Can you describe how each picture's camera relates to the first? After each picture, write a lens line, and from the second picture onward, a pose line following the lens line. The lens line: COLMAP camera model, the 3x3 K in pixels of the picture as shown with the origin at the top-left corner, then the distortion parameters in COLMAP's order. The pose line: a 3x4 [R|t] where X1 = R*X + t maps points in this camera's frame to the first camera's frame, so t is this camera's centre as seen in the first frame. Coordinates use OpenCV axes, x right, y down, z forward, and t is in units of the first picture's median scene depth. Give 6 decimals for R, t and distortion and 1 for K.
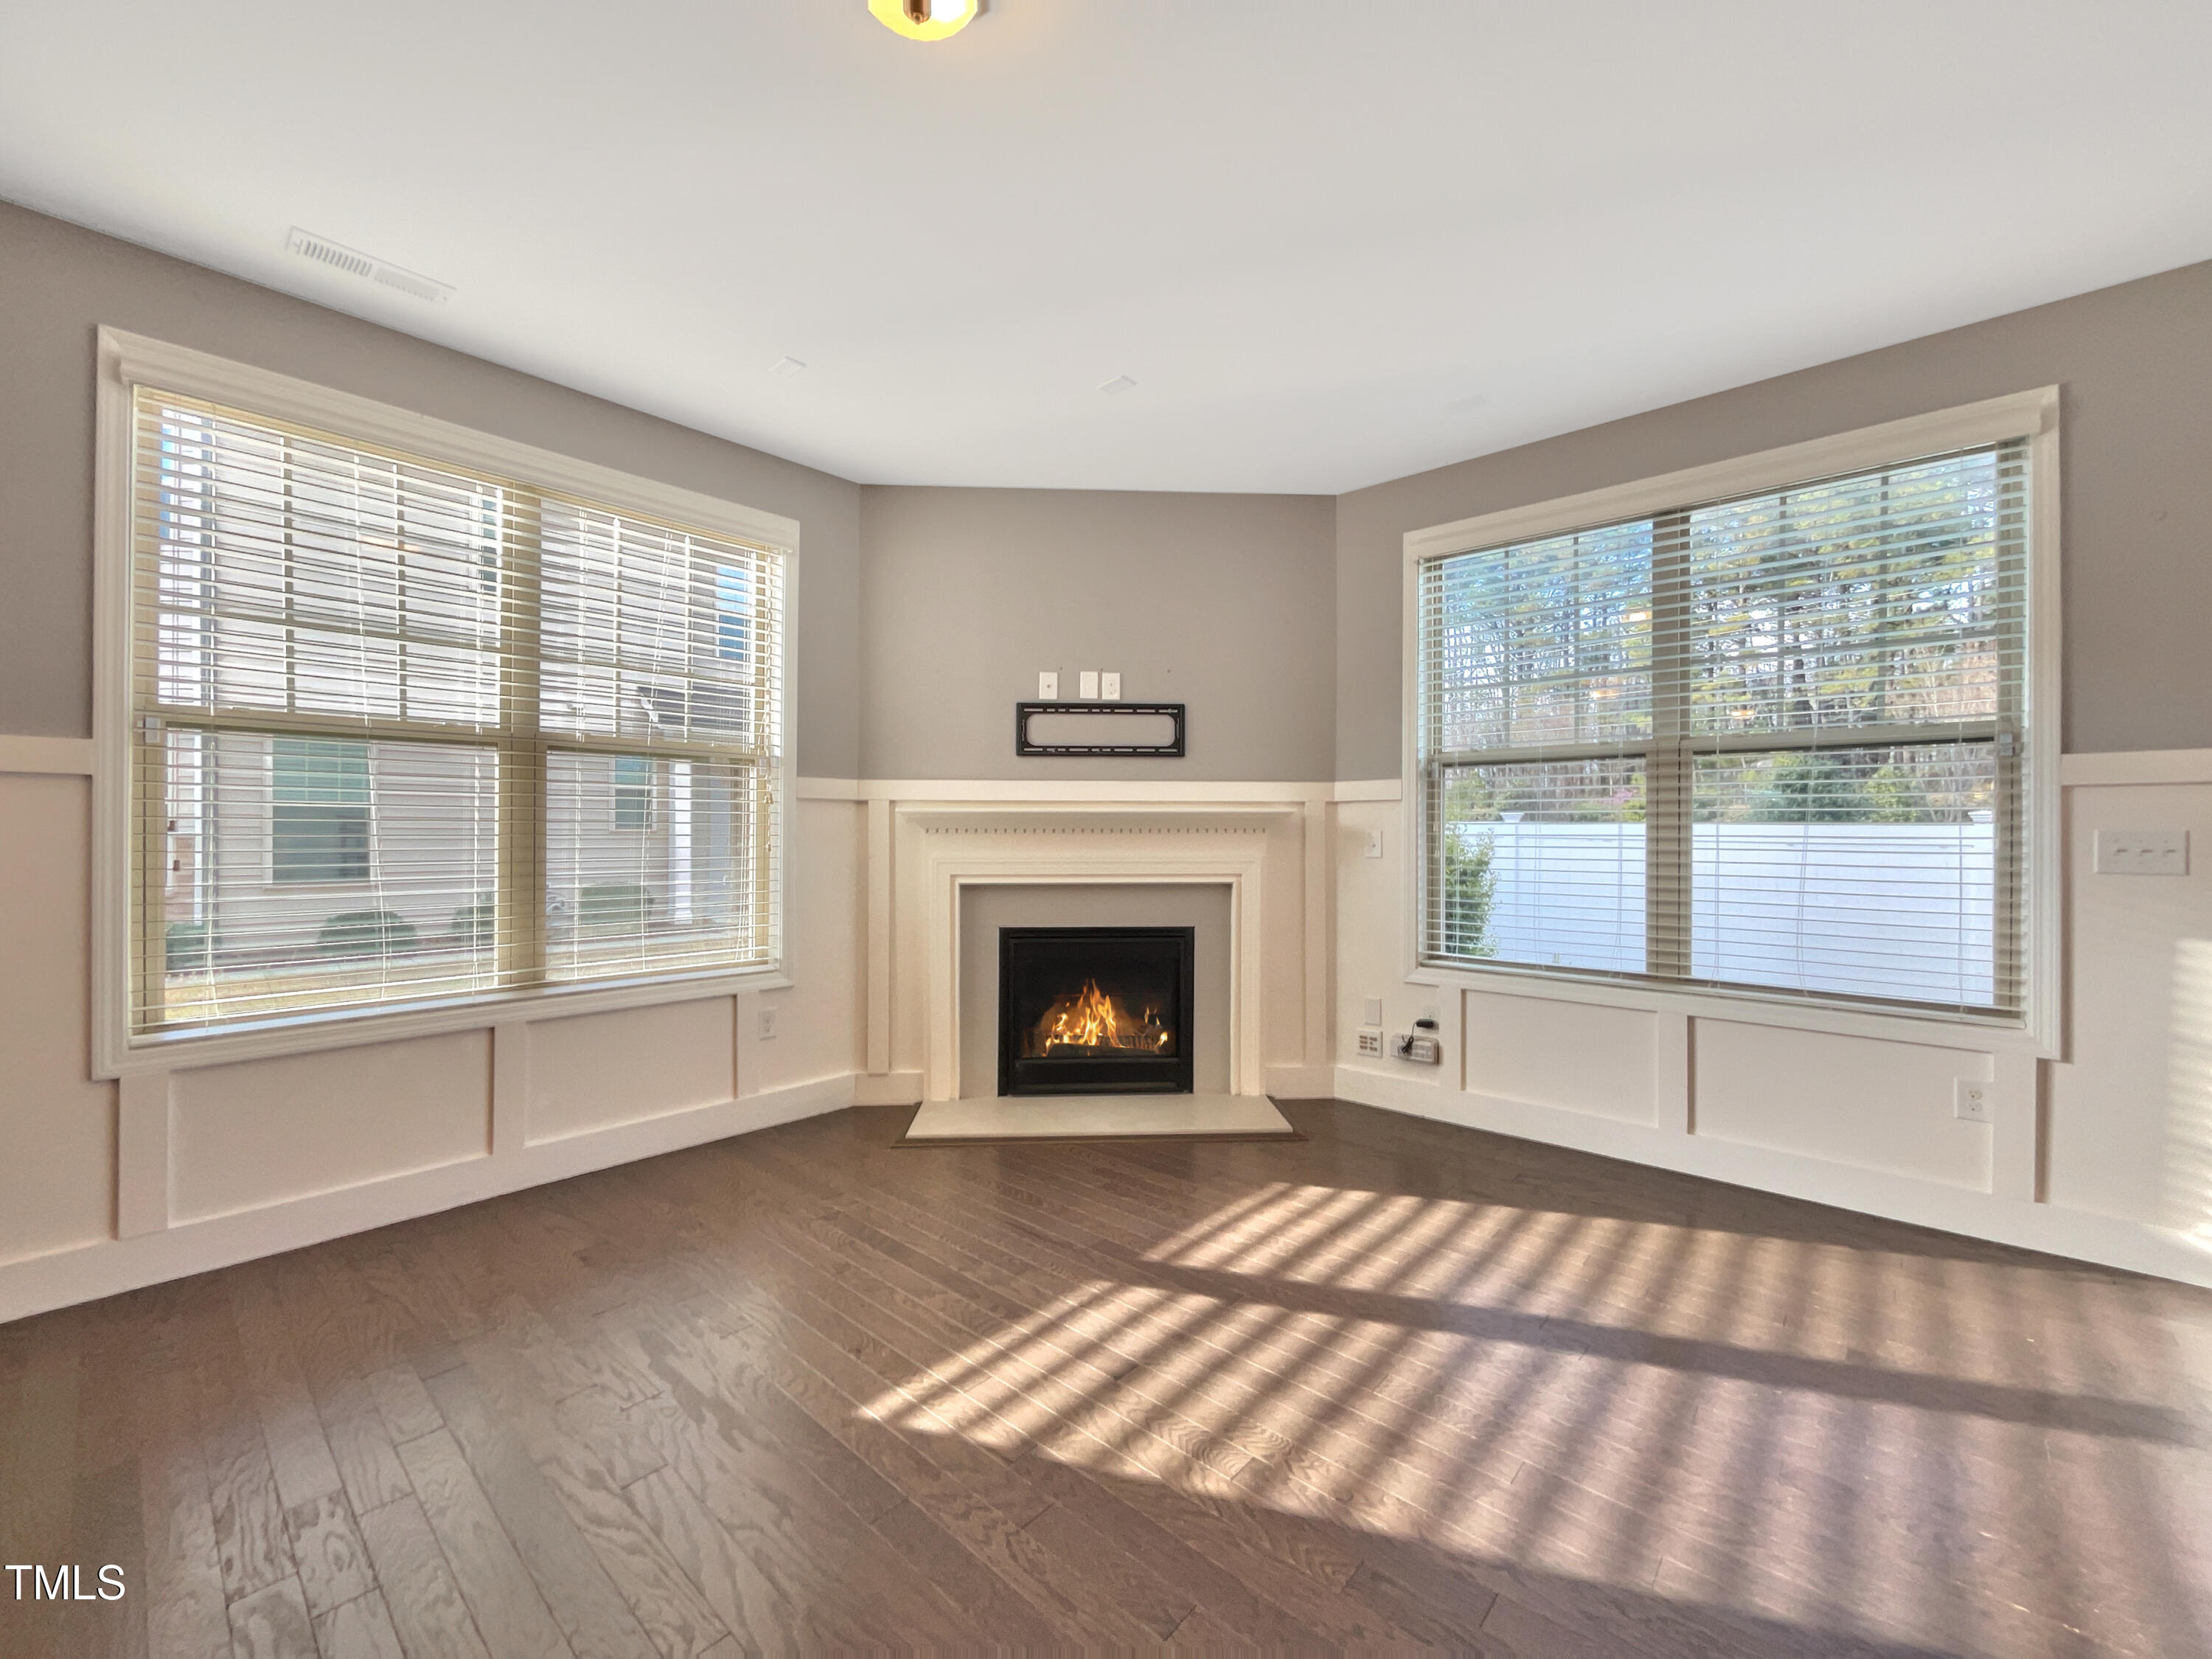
lens RADIAL K [[887.0, 0, 1106.6], [0, 887.0, 838.7], [0, 0, 1]] dist [-0.004073, -0.000239]
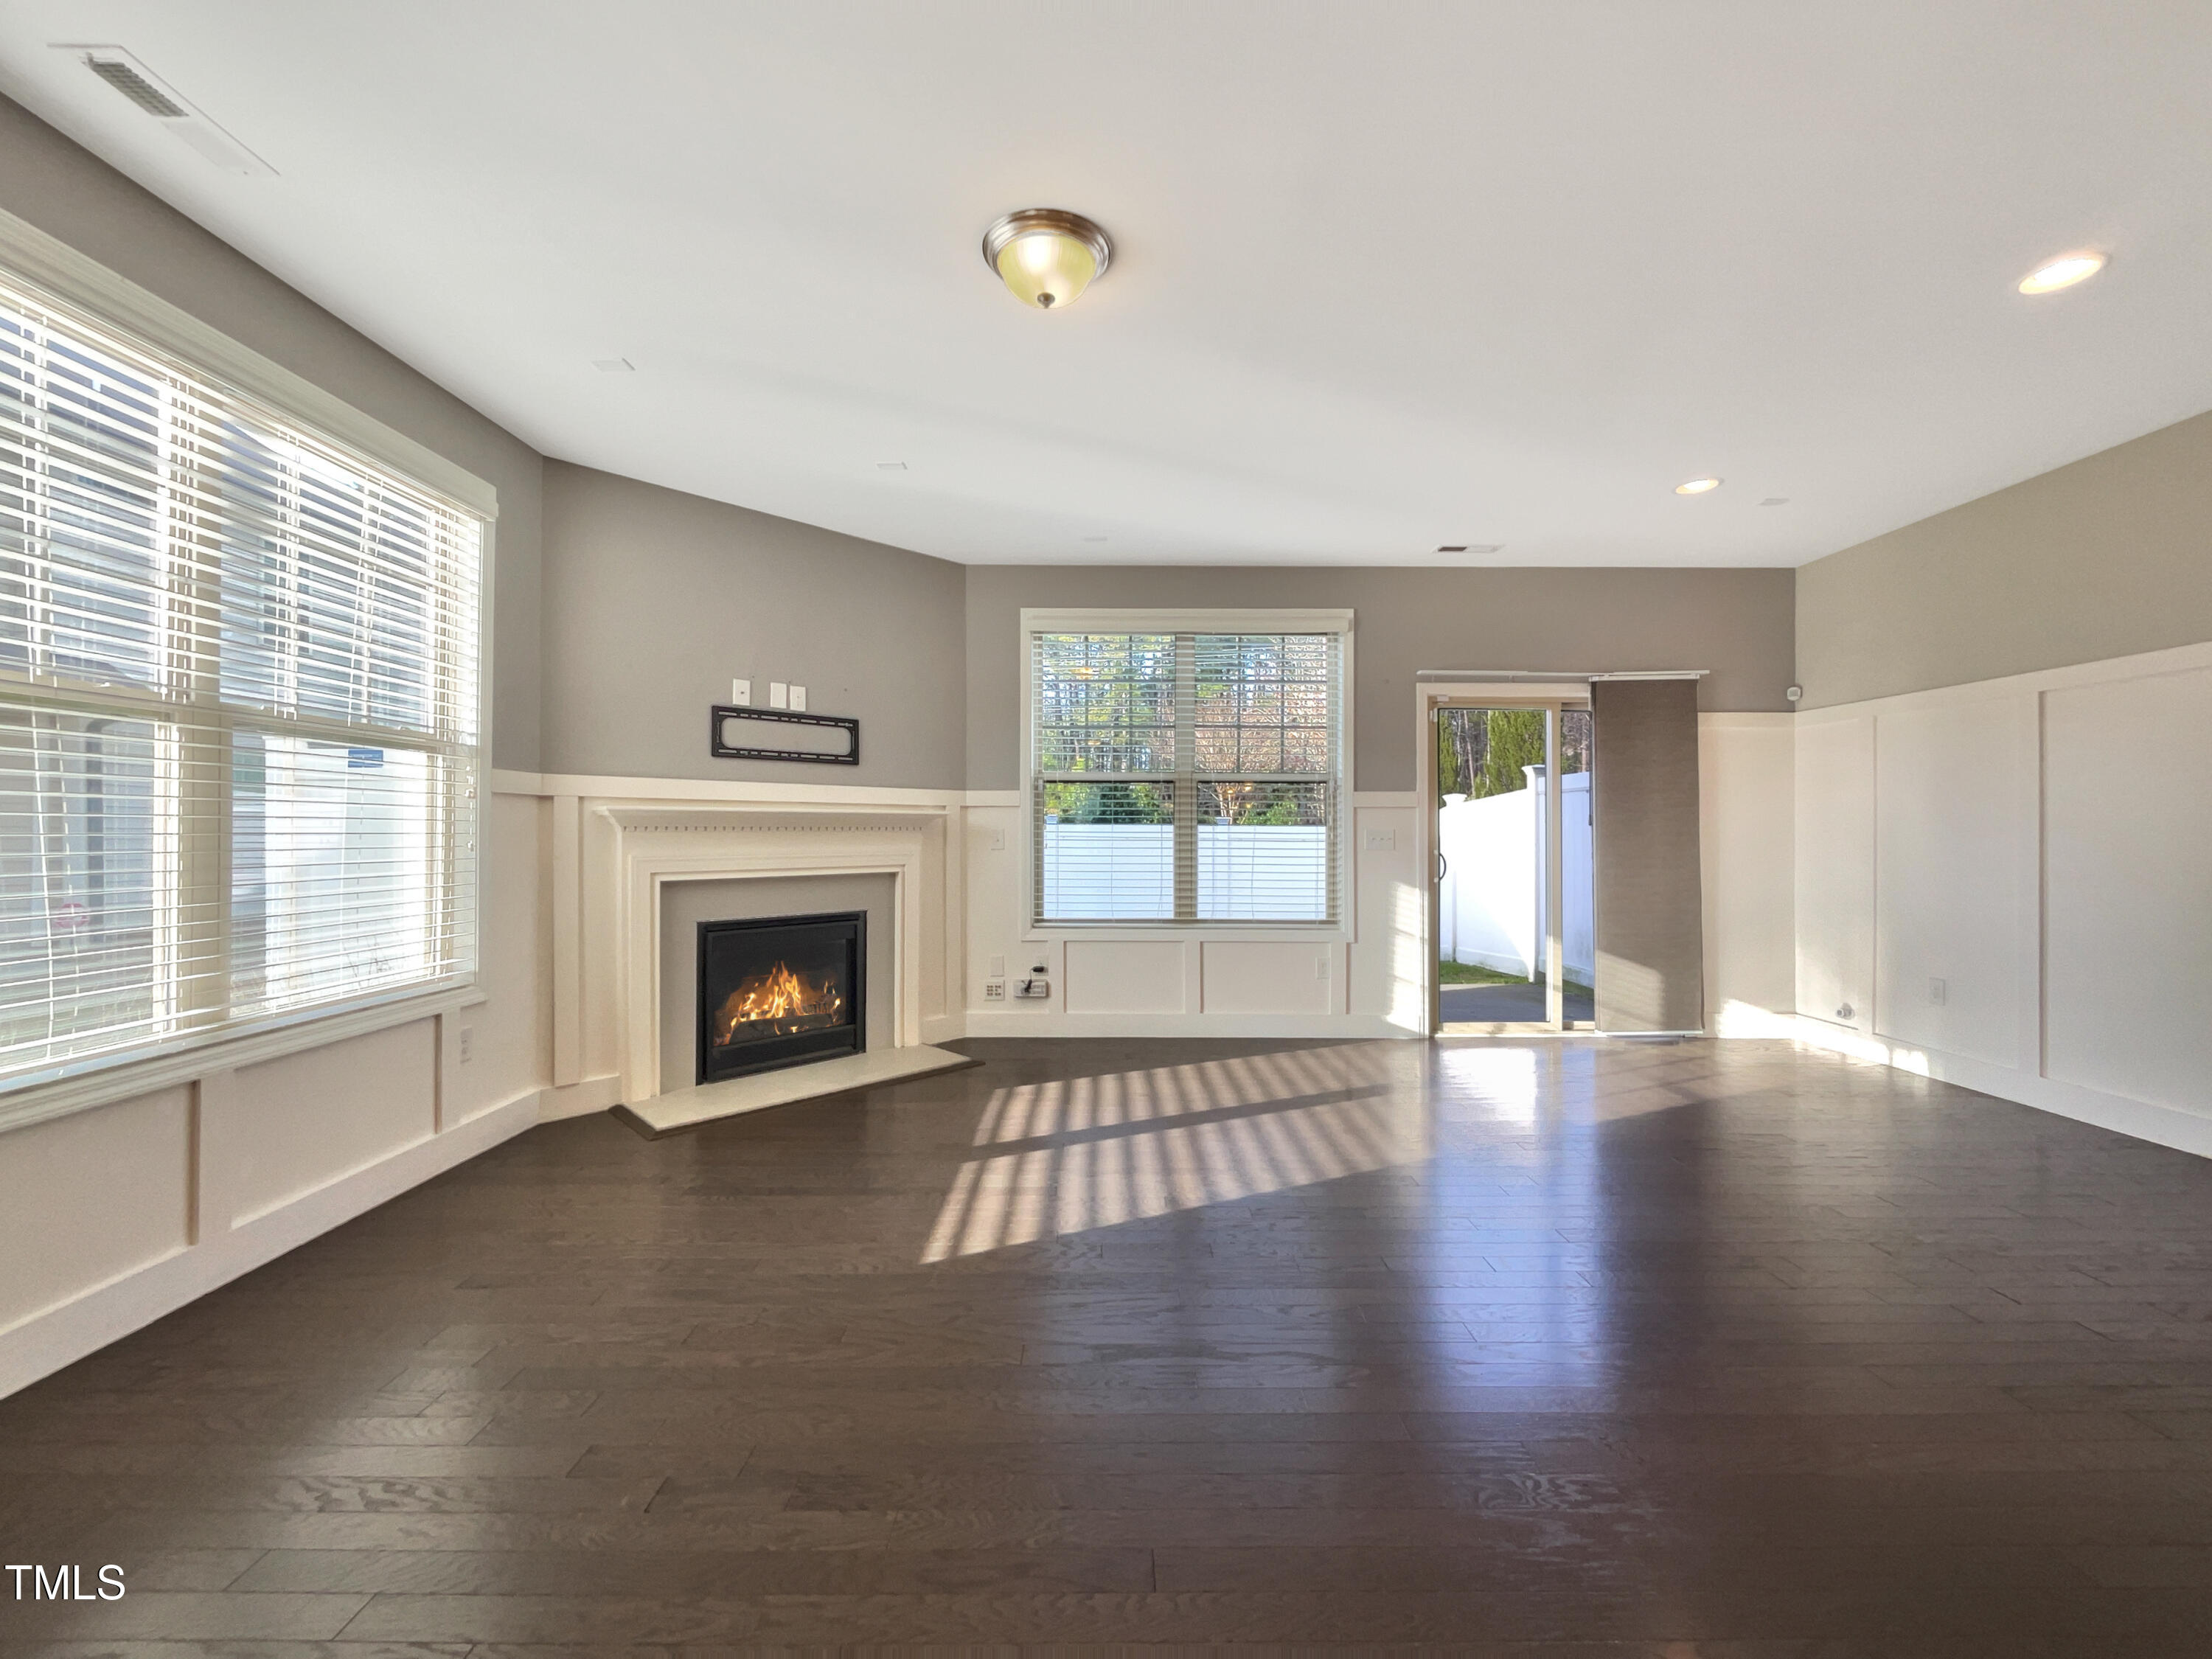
lens RADIAL K [[894.2, 0, 1107.6], [0, 894.2, 849.0], [0, 0, 1]] dist [0.002052, 0.000349]
pose [[0.737748, -0.014214, 0.674927, -0.486508], [0.003507, 0.999846, 0.017224, -0.001501], [-0.675067, -0.010341, 0.737684, -0.092653]]
